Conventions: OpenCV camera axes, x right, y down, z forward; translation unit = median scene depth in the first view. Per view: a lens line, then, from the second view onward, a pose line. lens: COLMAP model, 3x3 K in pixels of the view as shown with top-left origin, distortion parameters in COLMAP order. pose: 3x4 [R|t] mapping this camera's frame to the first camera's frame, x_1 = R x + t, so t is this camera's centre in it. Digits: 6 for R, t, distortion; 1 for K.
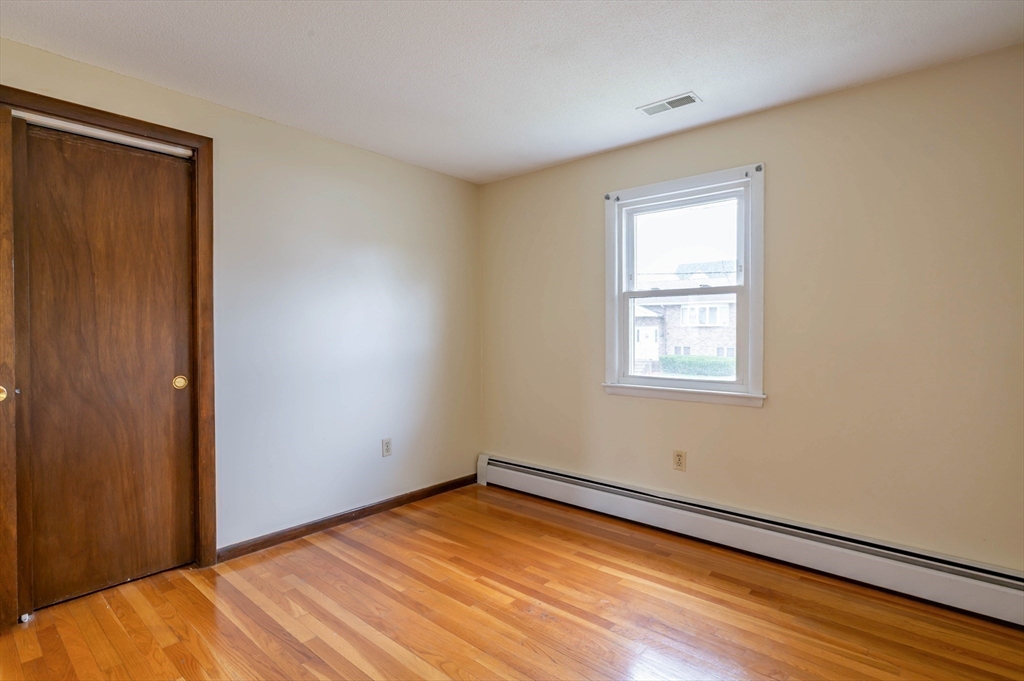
lens RADIAL K [[495.9, 0, 507.5], [0, 495.9, 344.0], [0, 0, 1]] dist [-0.000430, -0.000653]
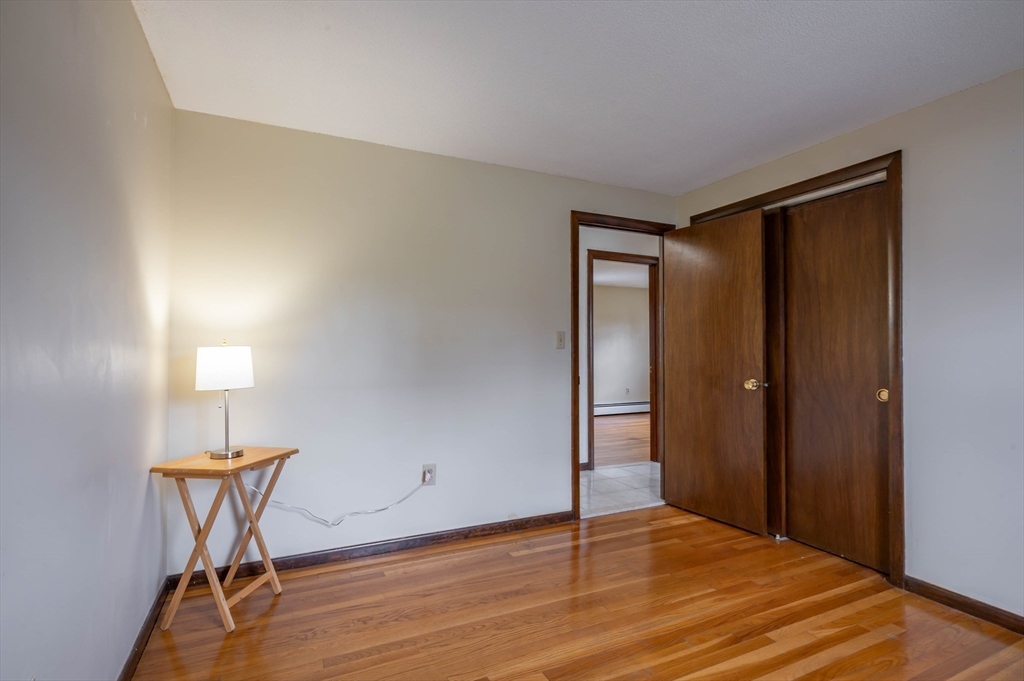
lens RADIAL K [[495.9, 0, 507.5], [0, 495.9, 344.0], [0, 0, 1]] dist [-0.000430, -0.000653]
pose [[-0.381655, -0.002344, -0.924302, 0.656419], [-0.021226, 0.999755, 0.006229, -0.022309], [0.924061, 0.021997, -0.381611, 0.718735]]
